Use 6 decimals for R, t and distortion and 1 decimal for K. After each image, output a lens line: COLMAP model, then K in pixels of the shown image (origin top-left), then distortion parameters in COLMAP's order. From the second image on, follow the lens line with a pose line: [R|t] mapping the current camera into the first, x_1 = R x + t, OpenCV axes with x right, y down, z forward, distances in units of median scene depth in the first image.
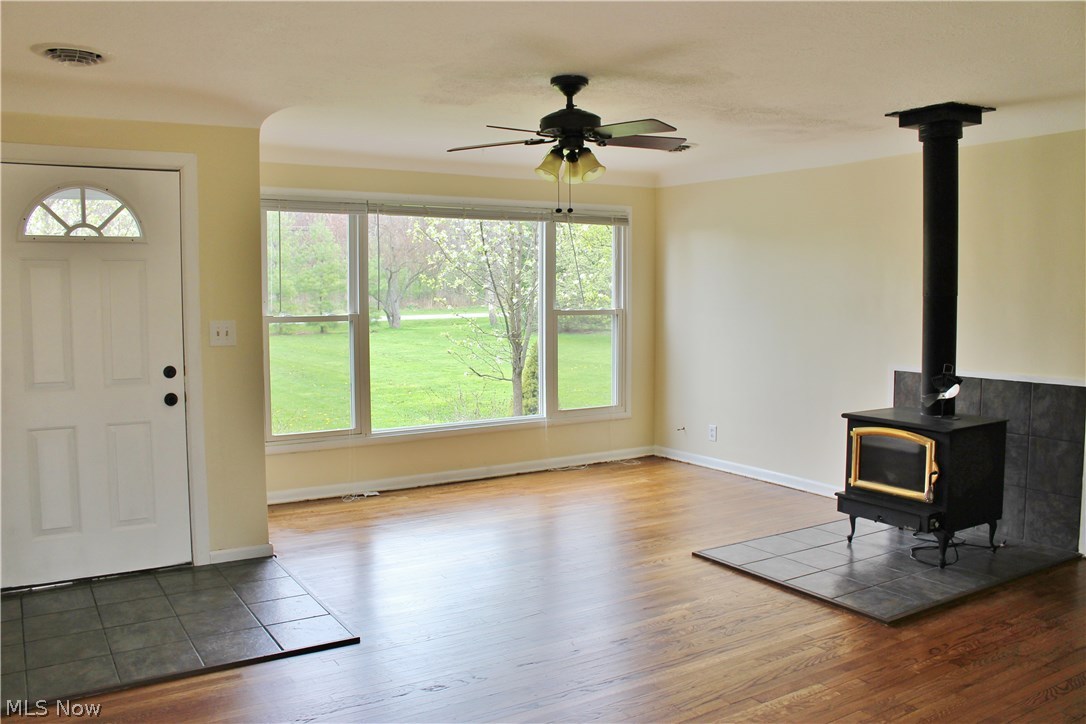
lens RADIAL K [[894.5, 0, 543.0], [0, 894.5, 362.0], [0, 0, 1]] dist [-0.166107, 0.147495]
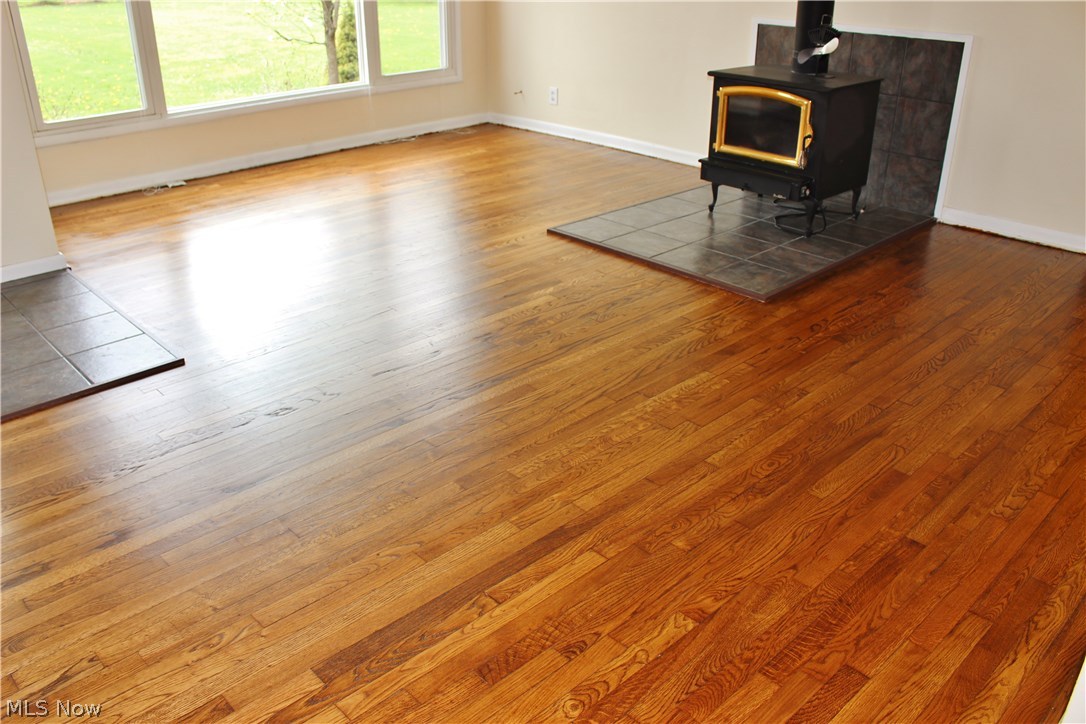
lens RADIAL K [[894.5, 0, 543.0], [0, 894.5, 362.0], [0, 0, 1]] dist [-0.166107, 0.147495]
pose [[0.978978, -0.085259, 0.185289, -0.018200], [0.012797, 0.932328, 0.361387, 0.010163], [-0.203562, -0.351418, 0.913820, 0.111008]]
